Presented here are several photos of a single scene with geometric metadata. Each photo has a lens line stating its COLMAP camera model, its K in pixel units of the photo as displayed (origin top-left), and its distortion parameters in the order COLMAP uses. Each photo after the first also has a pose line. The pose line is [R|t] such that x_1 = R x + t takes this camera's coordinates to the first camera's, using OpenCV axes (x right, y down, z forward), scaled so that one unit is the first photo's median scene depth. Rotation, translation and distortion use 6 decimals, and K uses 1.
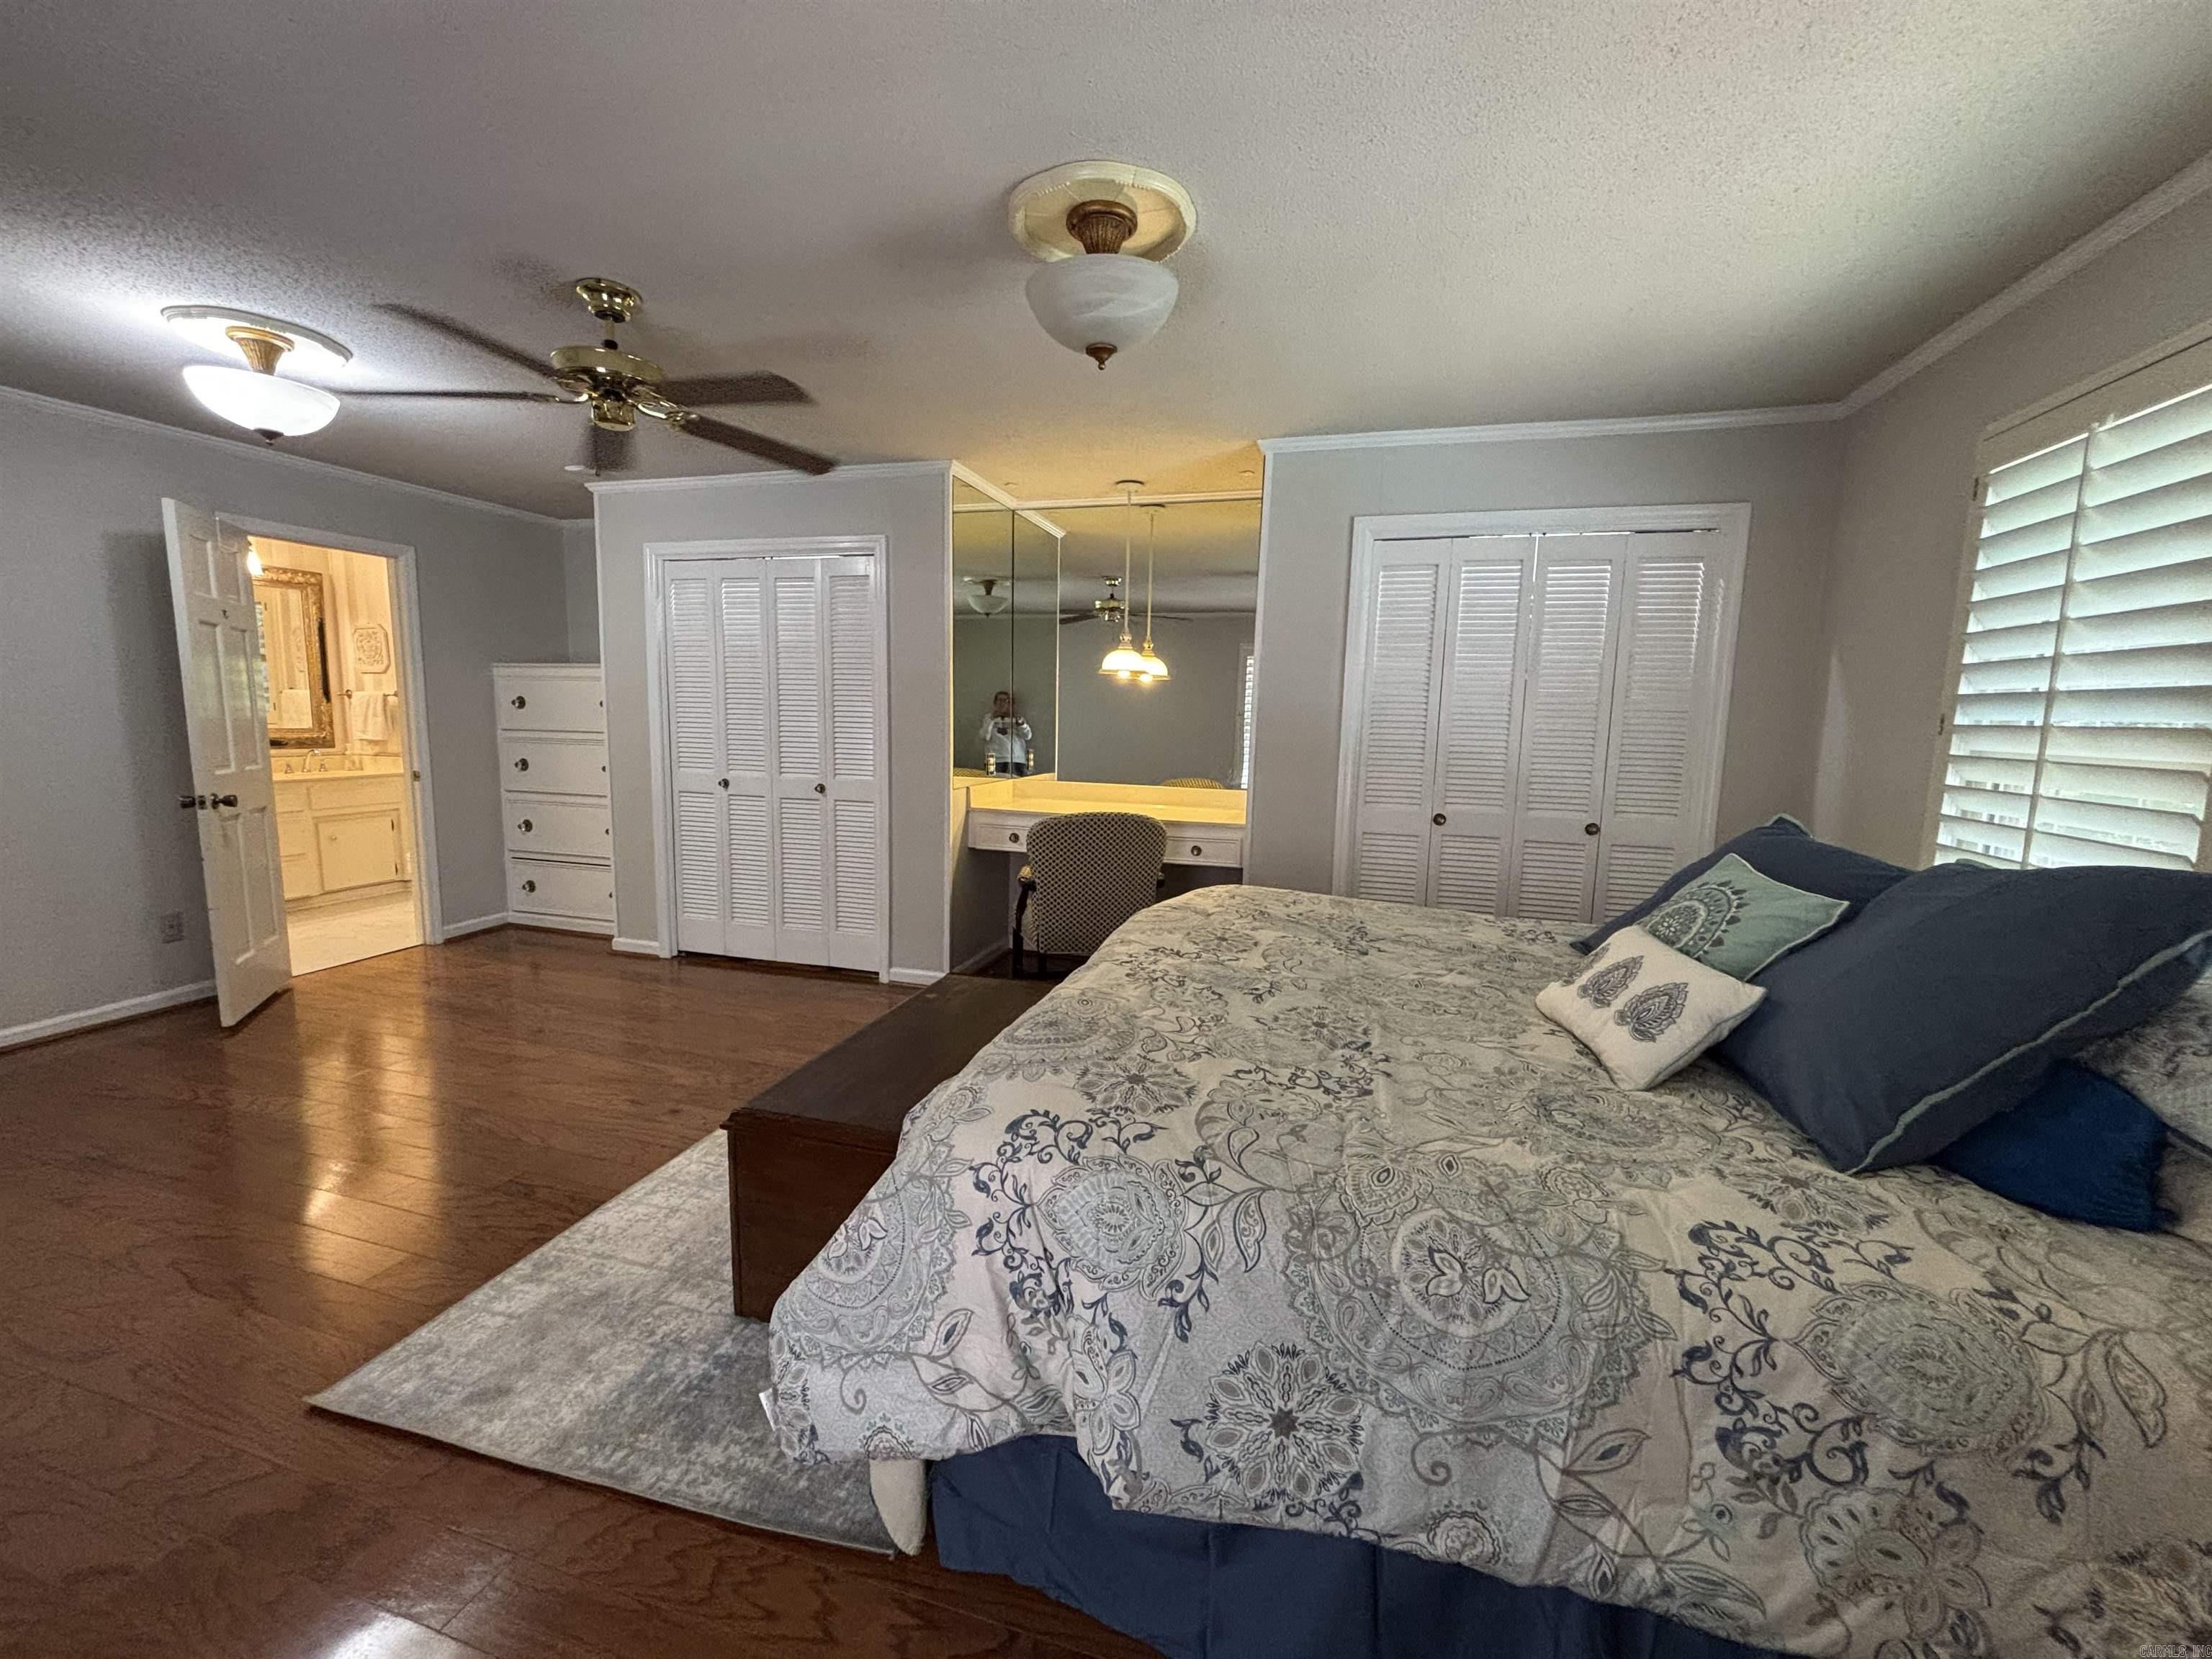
lens RADIAL K [[892.3, 0, 1113.8], [0, 892.3, 831.6], [0, 0, 1]] dist [-0.004968, 0.000823]
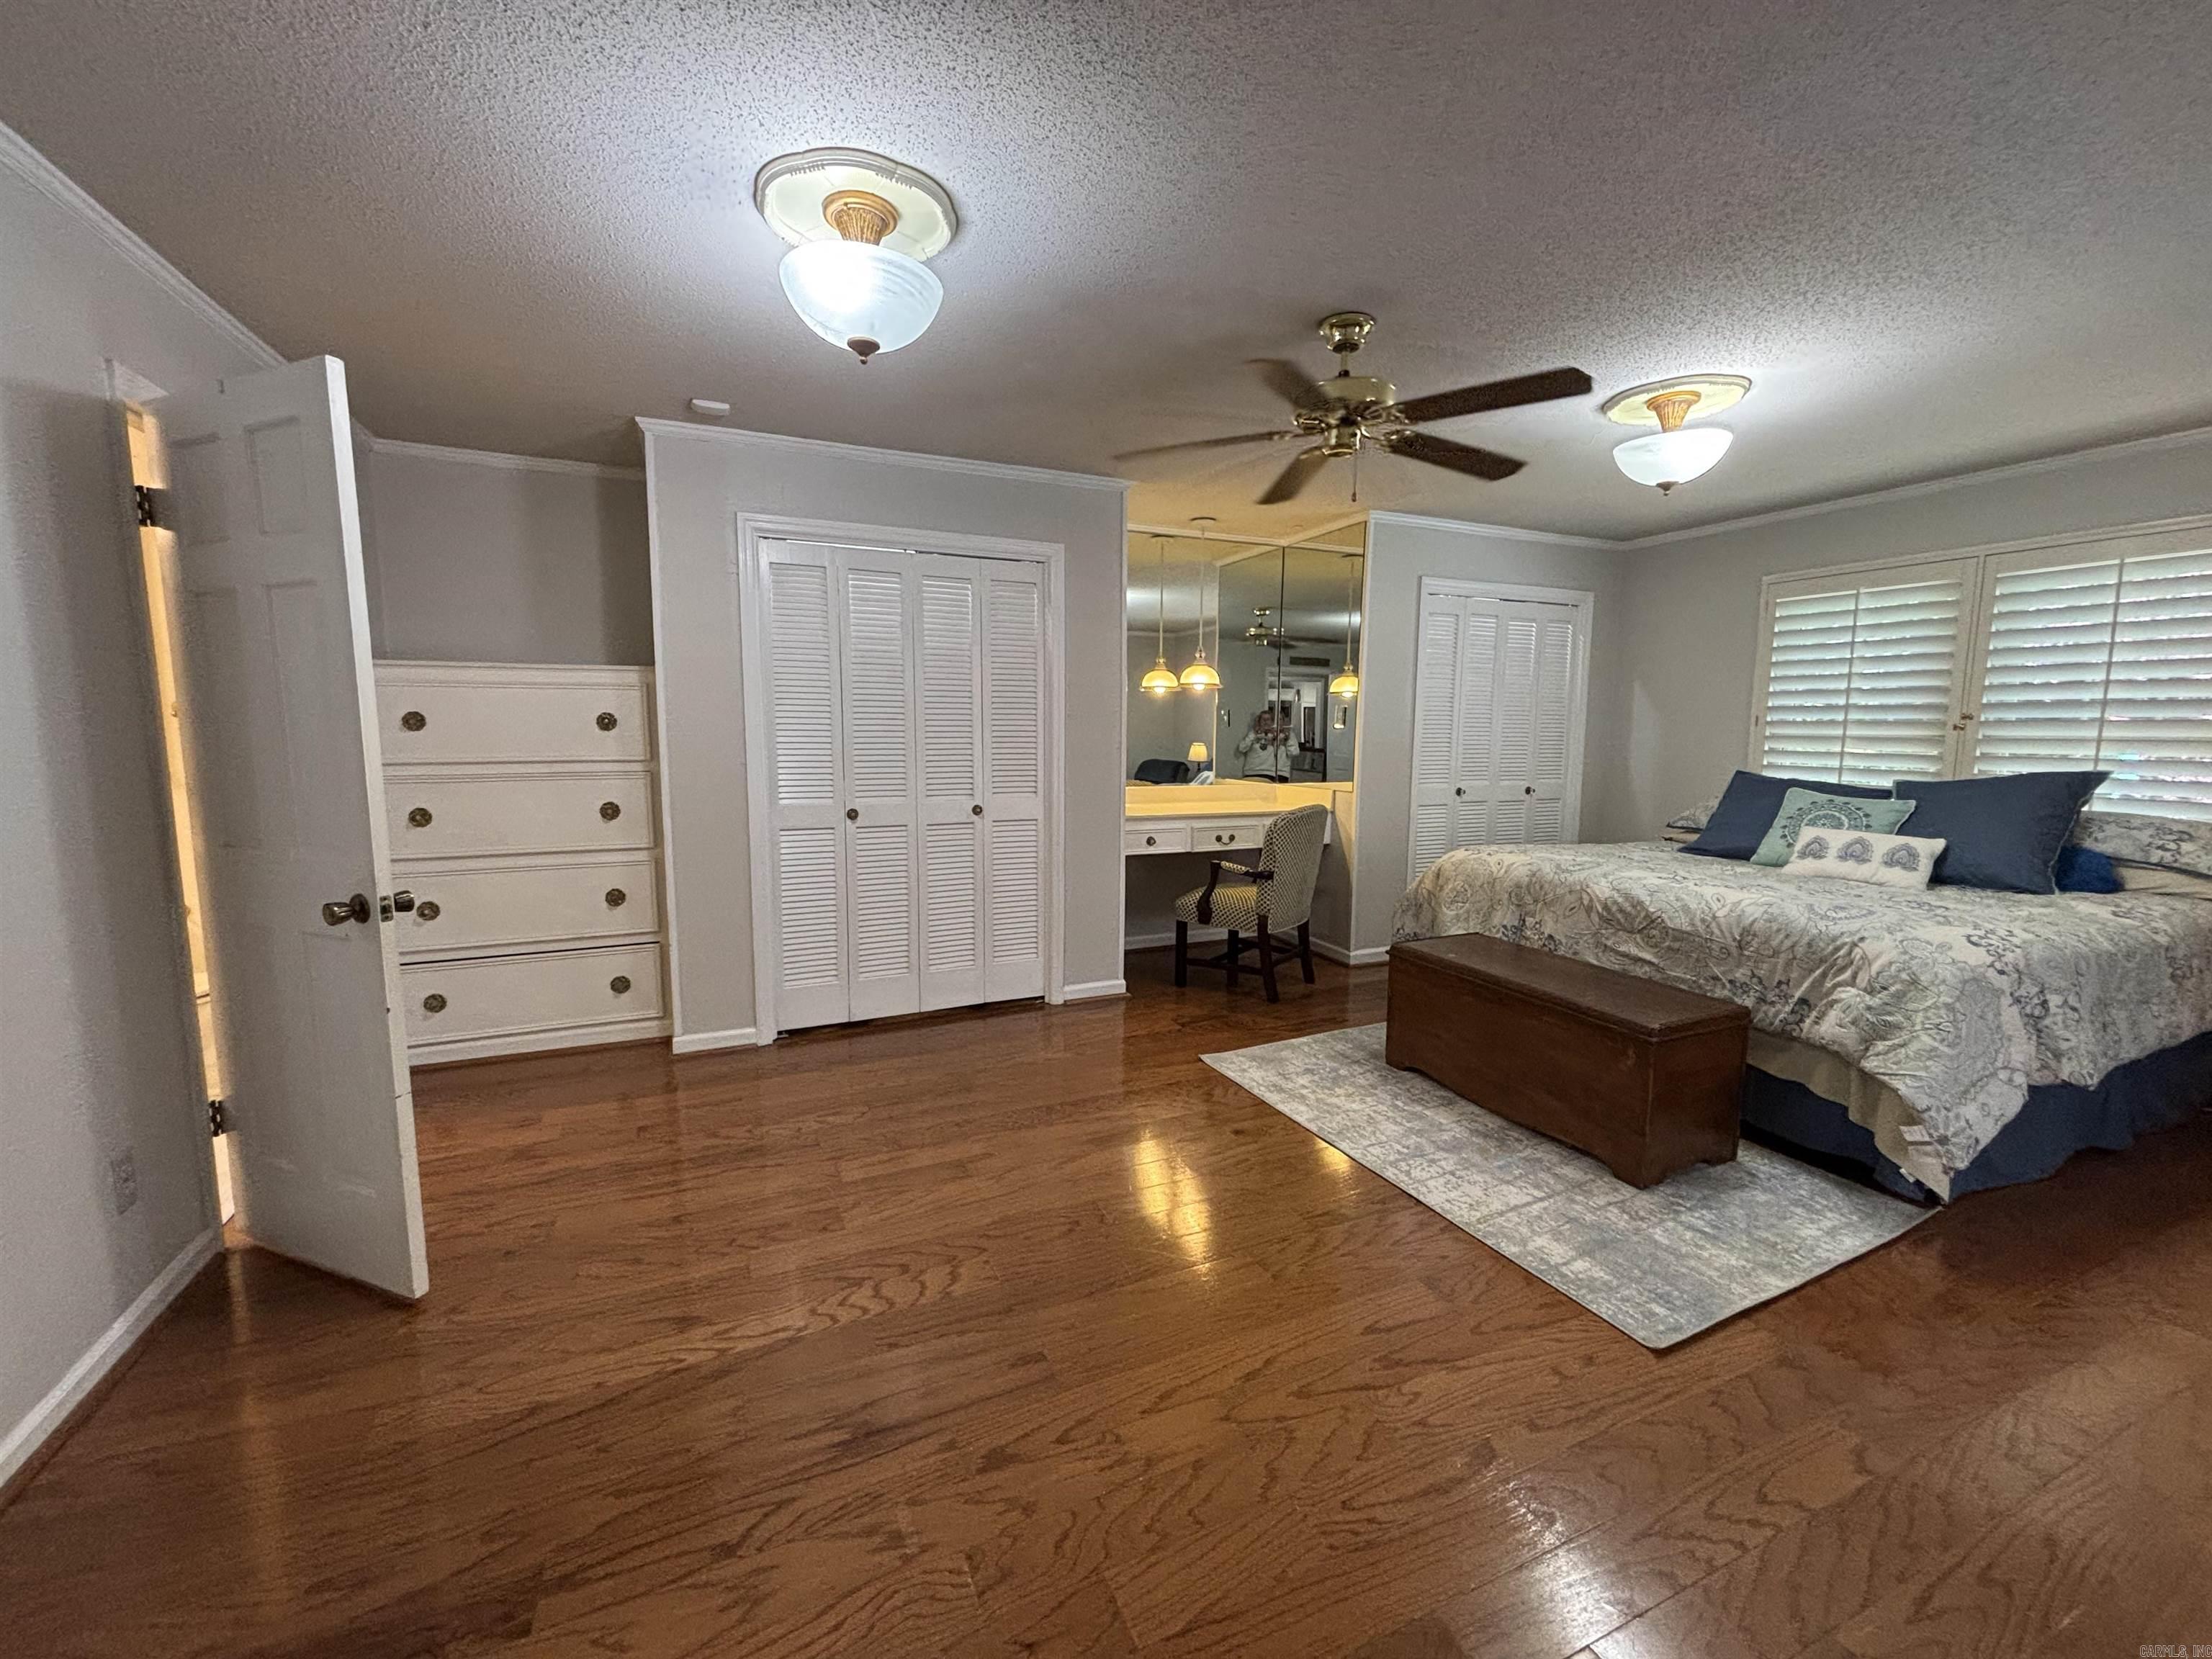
lens RADIAL K [[892.3, 0, 1100.4], [0, 892.3, 822.4], [0, 0, 1]] dist [-0.004968, 0.000823]
pose [[0.765573, -0.090921, 0.636892, -0.843774], [0.097847, 0.994902, 0.024413, -0.047245], [-0.635865, 0.043628, 0.770566, 0.222734]]
